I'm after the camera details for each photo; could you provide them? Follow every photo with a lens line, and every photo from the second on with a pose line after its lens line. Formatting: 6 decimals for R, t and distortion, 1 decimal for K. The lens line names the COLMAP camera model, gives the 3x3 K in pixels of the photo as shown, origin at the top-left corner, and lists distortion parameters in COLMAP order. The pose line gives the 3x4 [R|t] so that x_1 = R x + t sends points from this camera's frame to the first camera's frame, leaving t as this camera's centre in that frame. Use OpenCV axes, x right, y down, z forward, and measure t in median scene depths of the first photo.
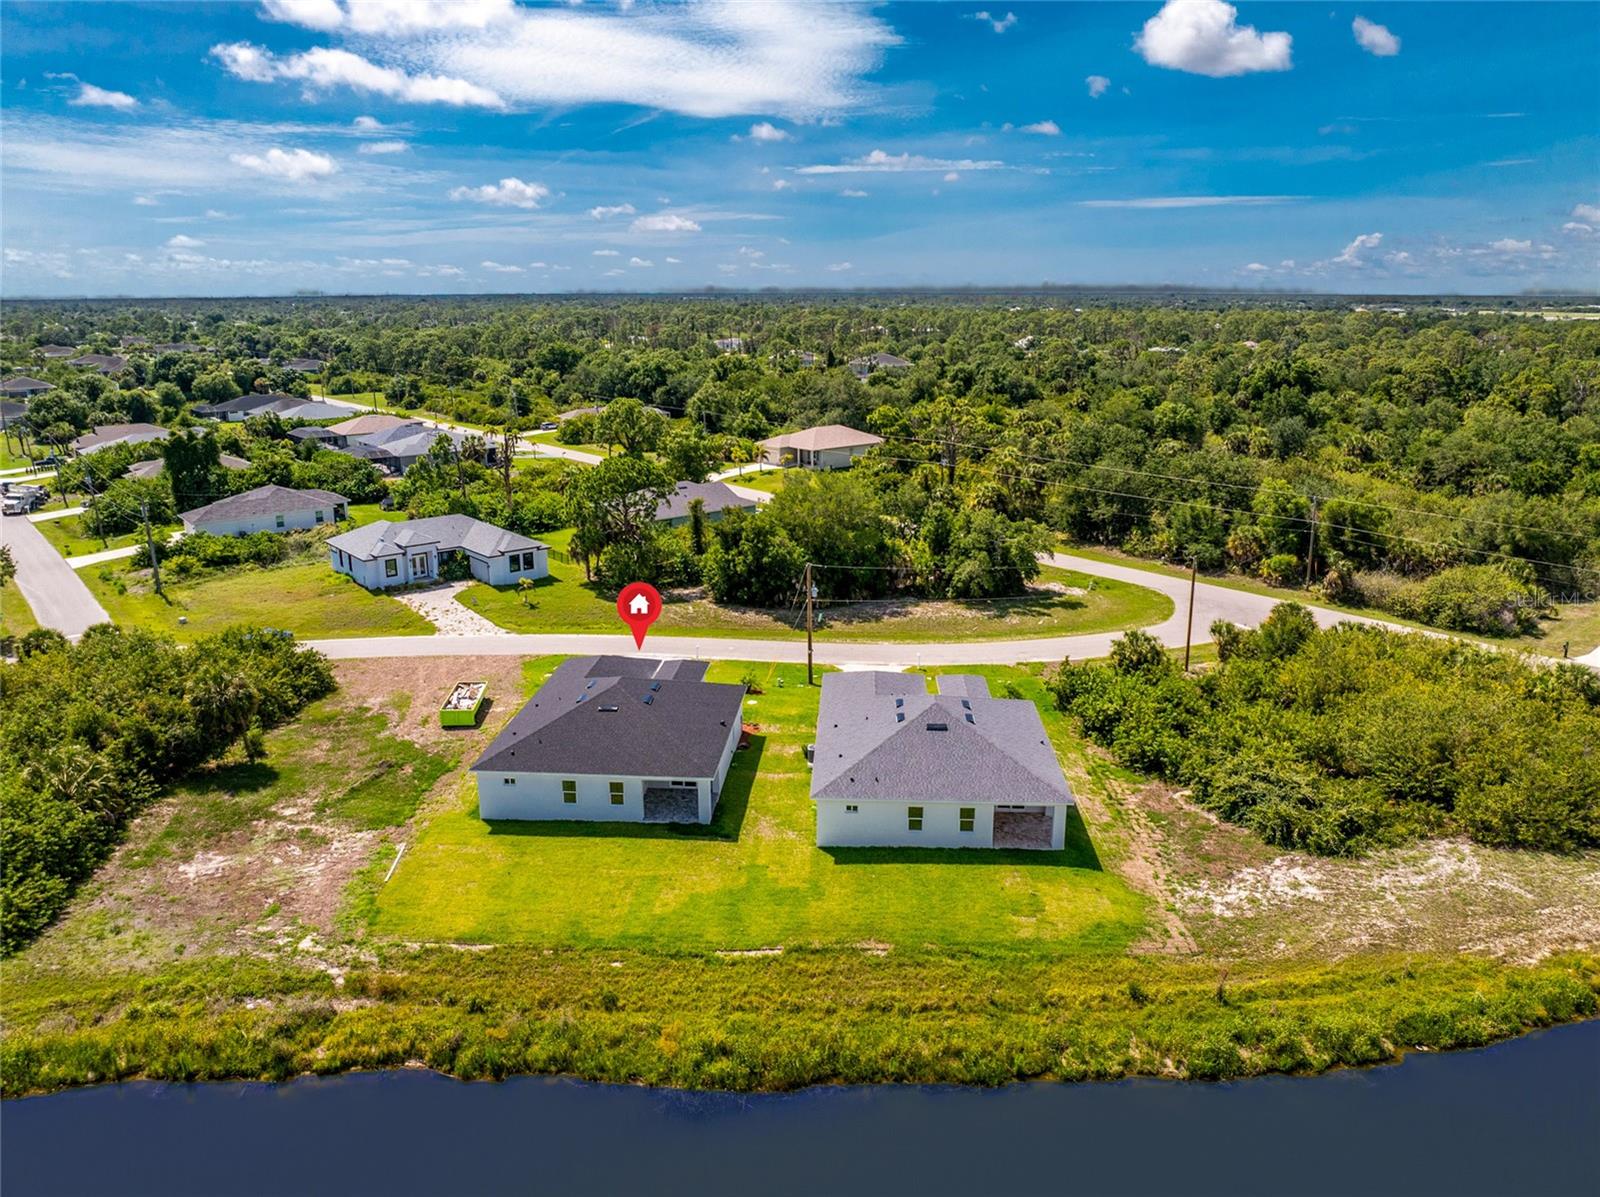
lens RADIAL K [[1128.7, 0, 800.0], [0, 1128.7, 598.5], [0, 0, 1]] dist [-0.033568, 0.001084]
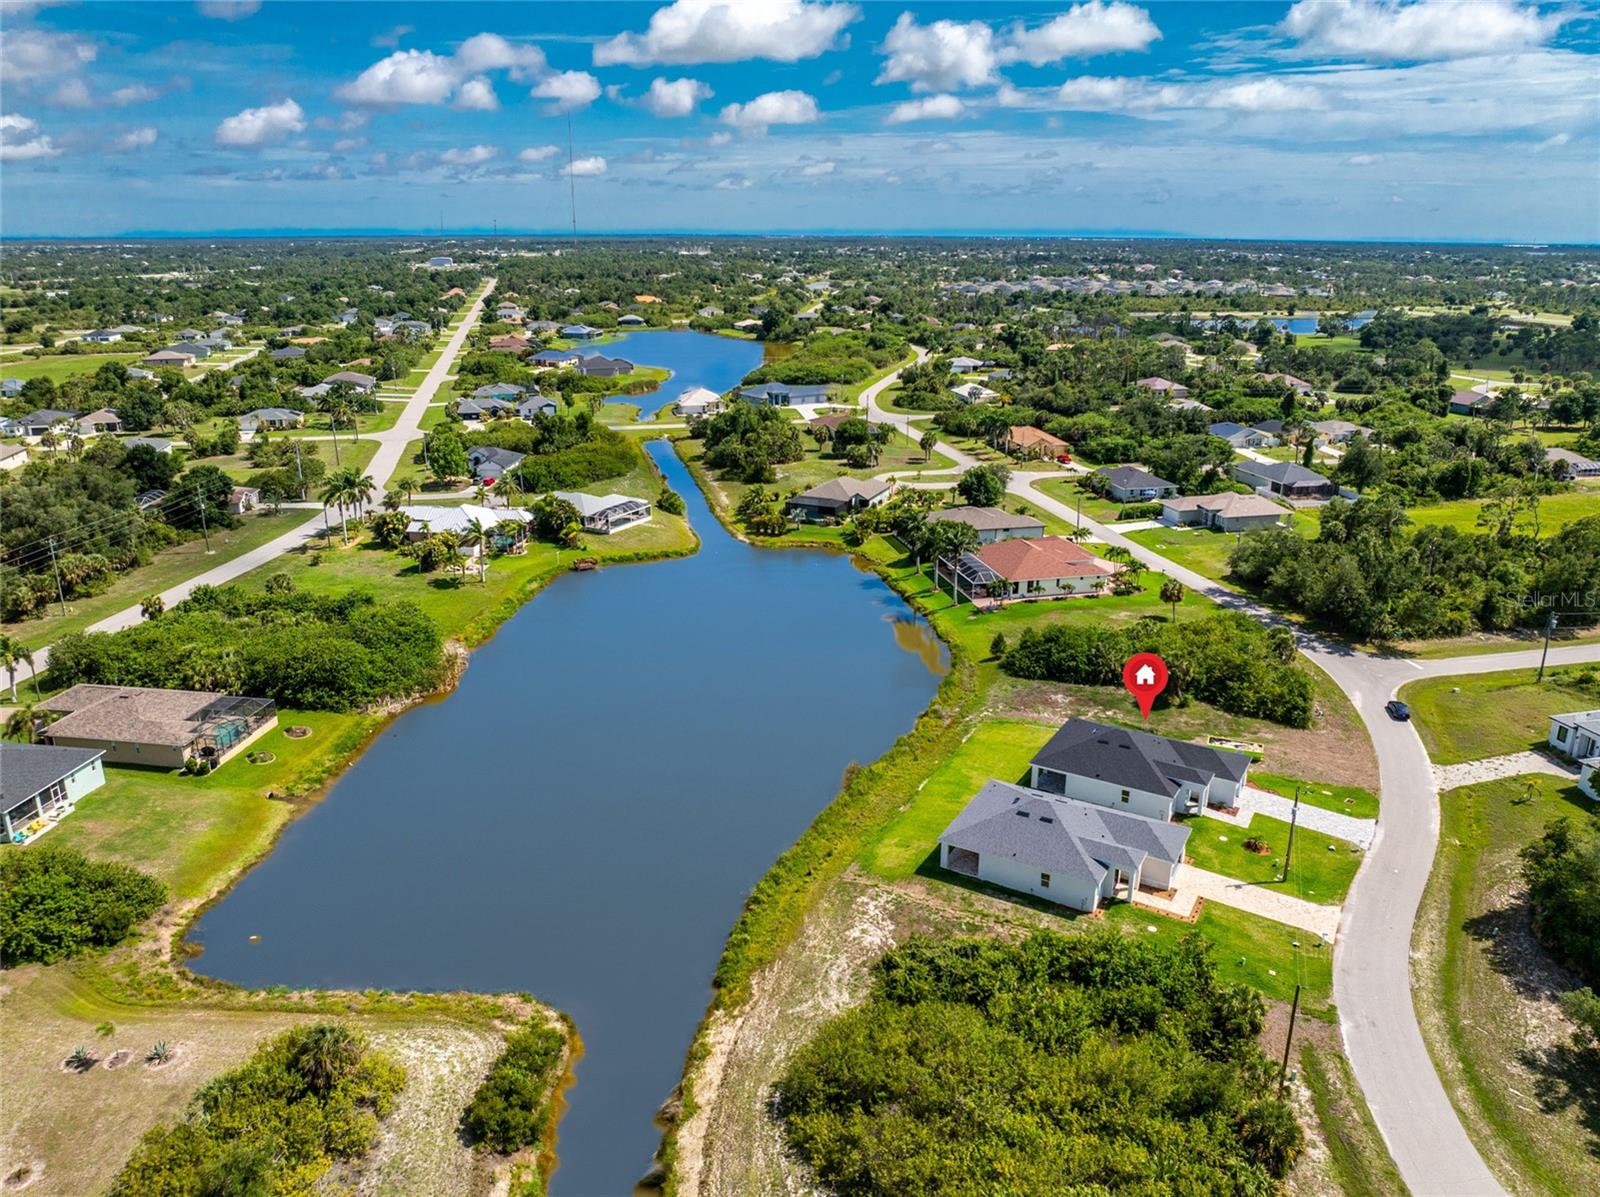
lens RADIAL K [[1107.7, 0, 800.0], [0, 1107.7, 598.5], [0, 0, 1]] dist [-0.035731, -0.003628]
pose [[-0.458509, 0.277020, -0.844411, 1.736650], [-0.229102, 0.881212, 0.413494, -0.837397], [0.858651, 0.383047, -0.340578, 1.287782]]
